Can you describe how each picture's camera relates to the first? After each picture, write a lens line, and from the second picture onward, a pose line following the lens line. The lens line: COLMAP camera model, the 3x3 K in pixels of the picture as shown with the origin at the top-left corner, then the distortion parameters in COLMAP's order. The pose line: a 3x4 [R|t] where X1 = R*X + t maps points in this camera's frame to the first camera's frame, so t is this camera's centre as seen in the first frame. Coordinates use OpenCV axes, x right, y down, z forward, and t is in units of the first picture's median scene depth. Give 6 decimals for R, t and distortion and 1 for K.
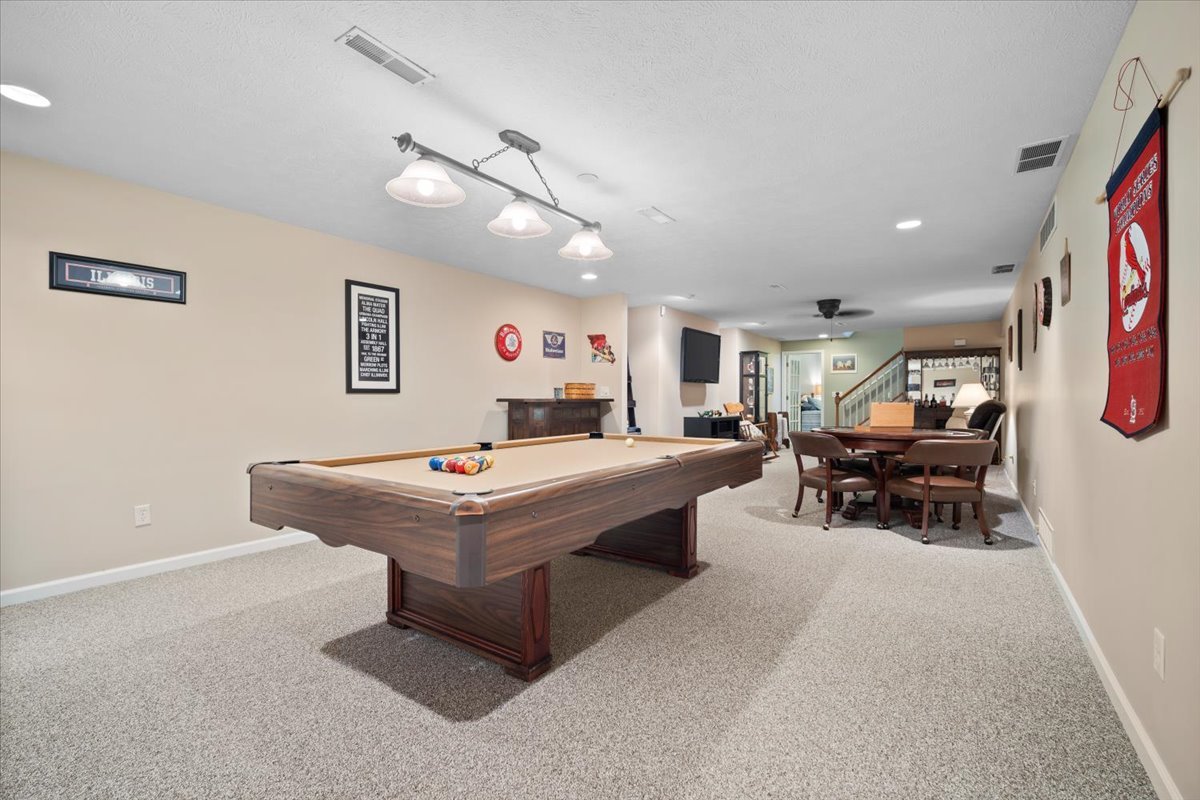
lens RADIAL K [[523.1, 0, 601.0], [0, 523.1, 400.5], [0, 0, 1]] dist [-0.013655, 0.002972]
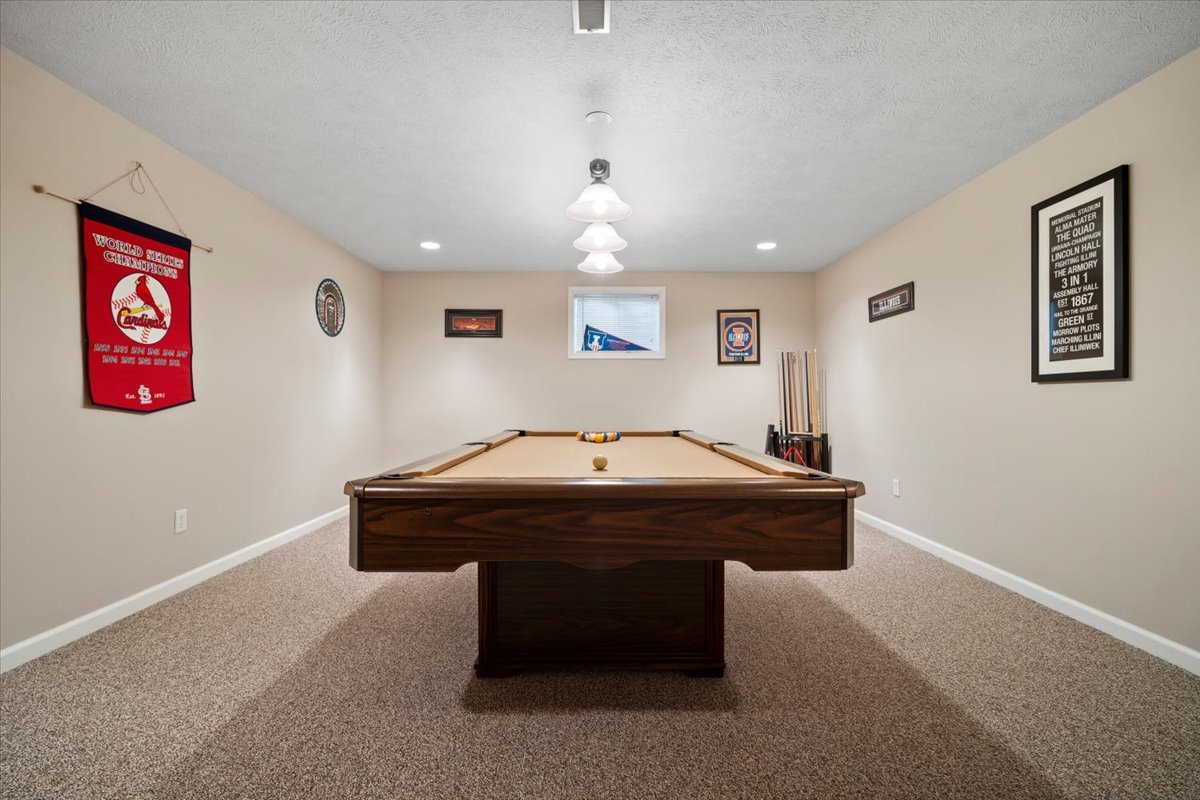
lens RADIAL K [[523.1, 0, 598.8], [0, 523.1, 402.1], [0, 0, 1]] dist [-0.013655, 0.002972]
pose [[-0.819986, 0.001260, -0.572382, 0.306955], [-0.006063, 0.999922, 0.010888, 0.006117], [0.572351, 0.012398, -0.819915, 1.170894]]
